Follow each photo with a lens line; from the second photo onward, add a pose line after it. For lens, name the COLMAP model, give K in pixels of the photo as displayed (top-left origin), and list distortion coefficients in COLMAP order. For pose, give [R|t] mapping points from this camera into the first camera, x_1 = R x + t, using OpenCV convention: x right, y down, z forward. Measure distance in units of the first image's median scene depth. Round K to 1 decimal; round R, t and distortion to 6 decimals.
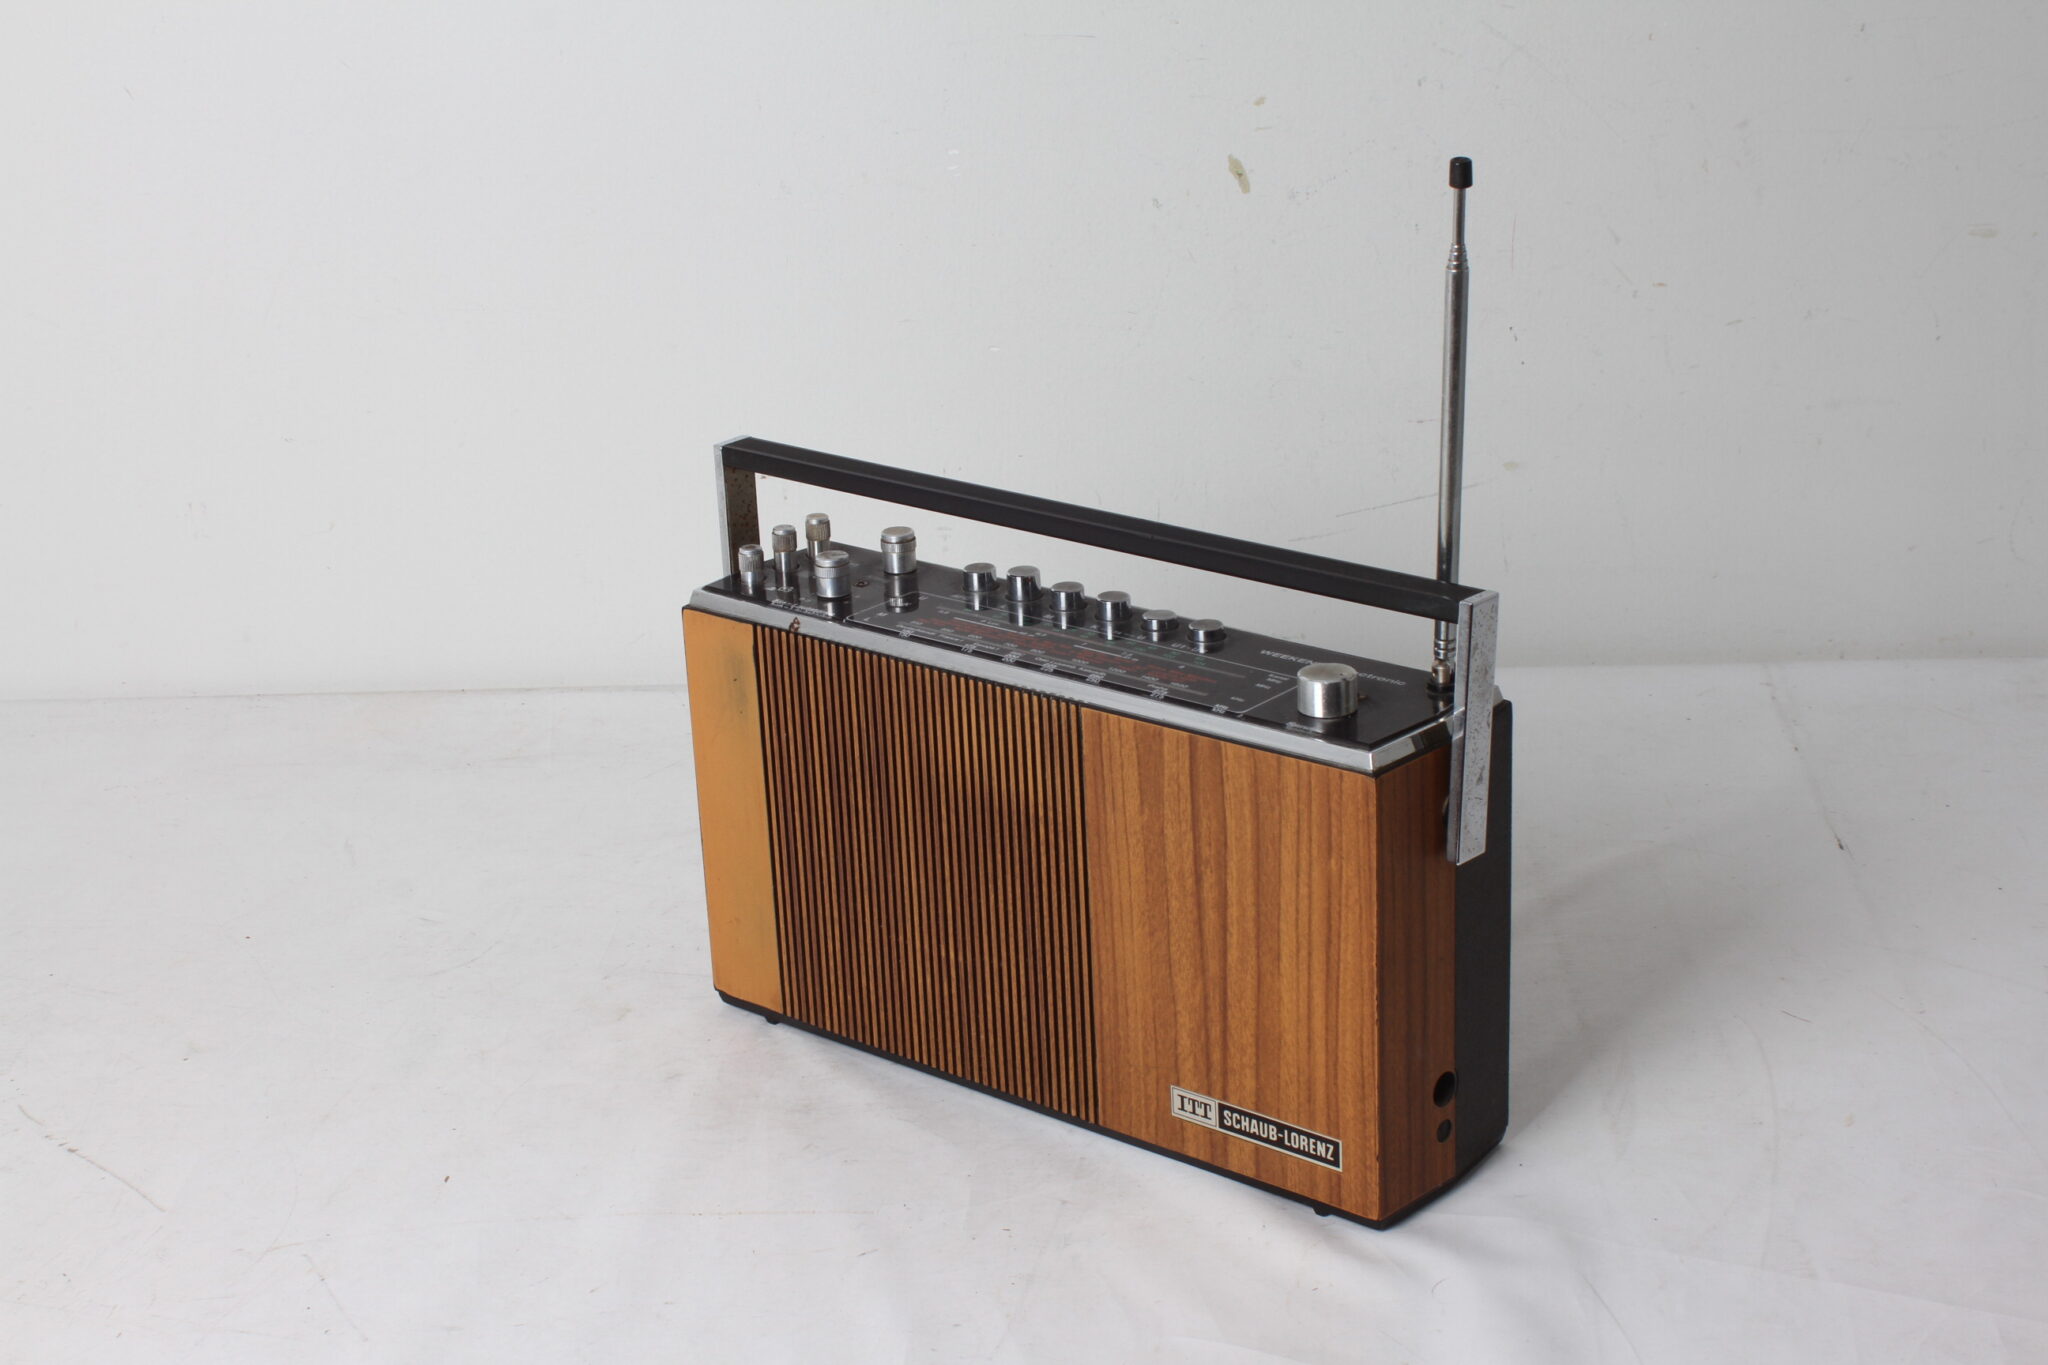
lens RADIAL K [[3021.1, 0, 1022.7], [0, 3021.1, 654.4], [0, 0, 1]] dist [-0.145049, 0.038840]
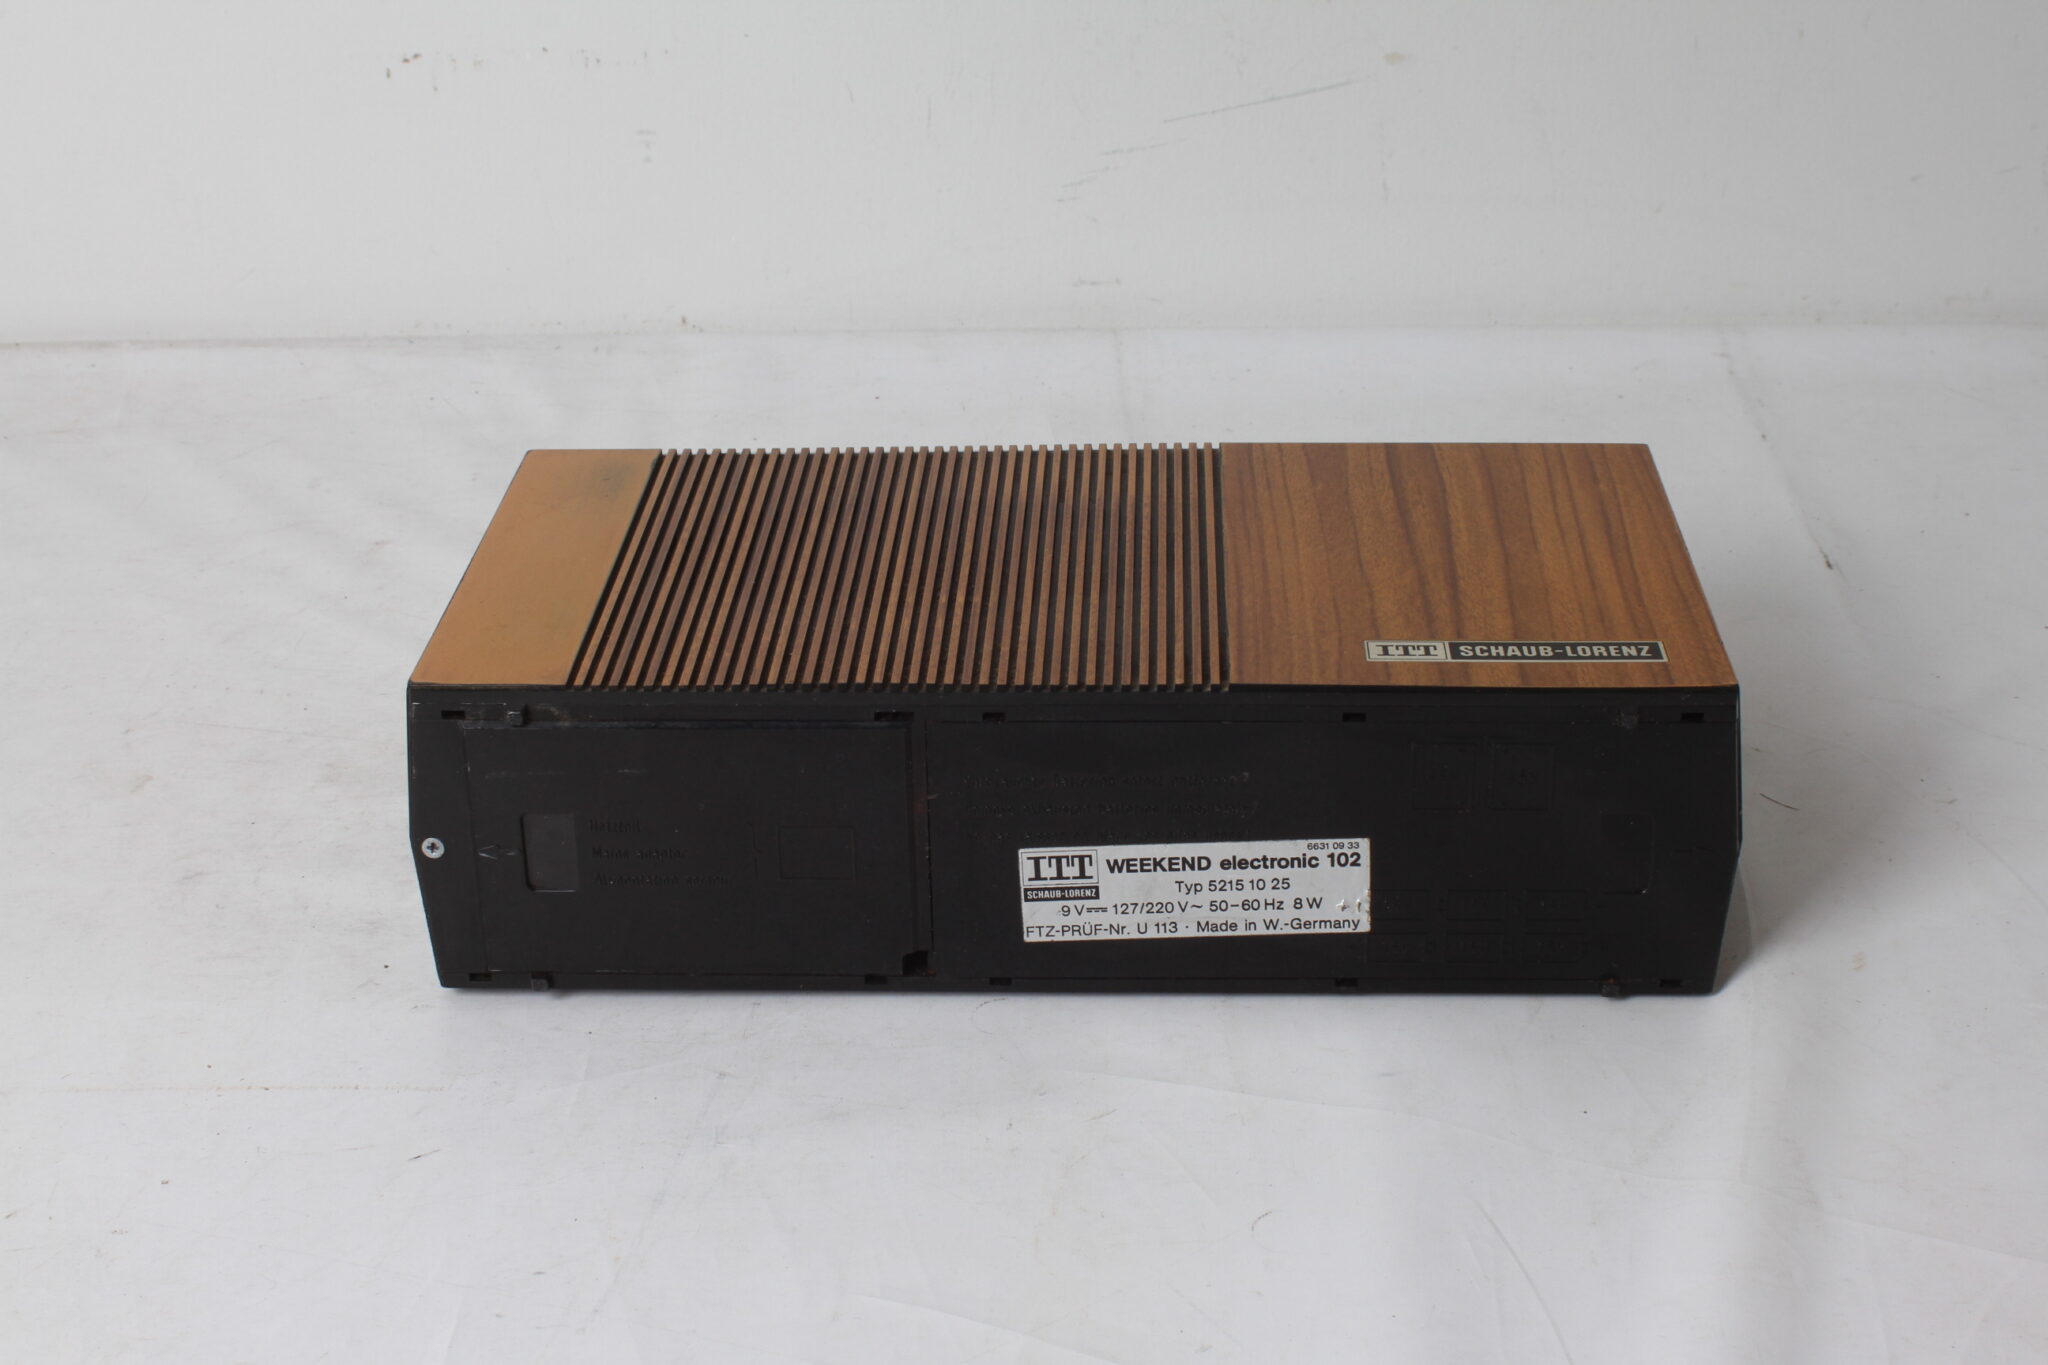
lens RADIAL K [[3170.8, 0, 1024.0], [0, 3170.8, 682.5], [0, 0, 1]] dist [-0.122655, 0.020915]
pose [[0.998845, 0.007544, 0.047463, 0.033987], [-0.012459, 0.994487, 0.104118, 0.012660], [-0.046415, -0.104589, 0.993432, 0.208294]]
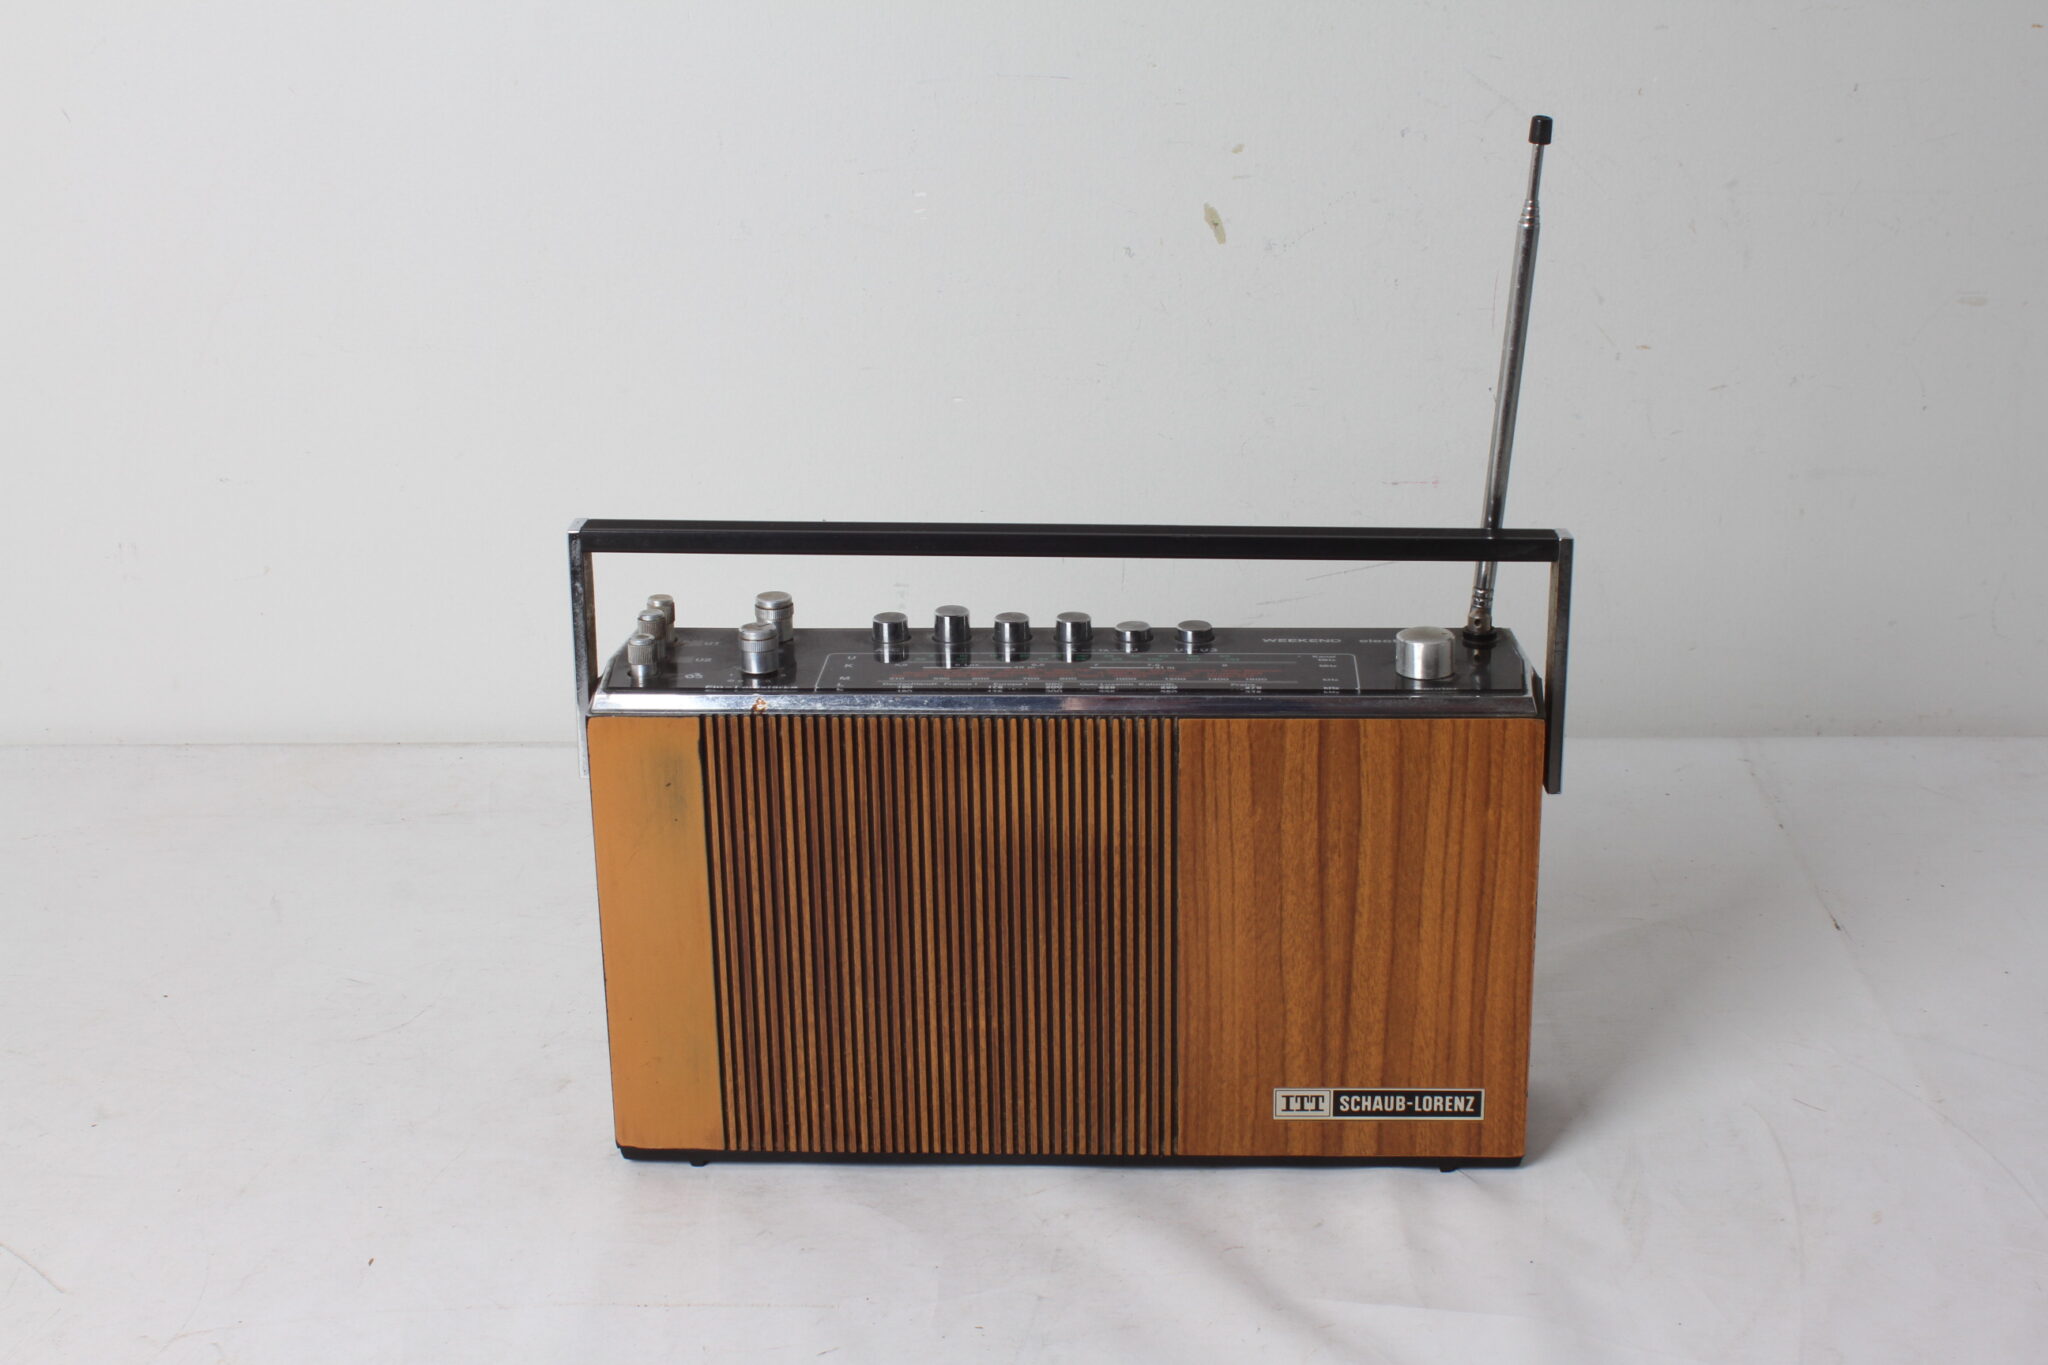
lens RADIAL K [[2869.7, 0, 1015.9], [0, 2869.7, 671.3], [0, 0, 1]] dist [-0.138003, -0.001451]
pose [[0.999417, 0.018408, 0.028764, -0.016030], [-0.017740, 0.999571, -0.023297, 0.007154], [-0.029180, 0.022773, 0.999315, 0.085290]]
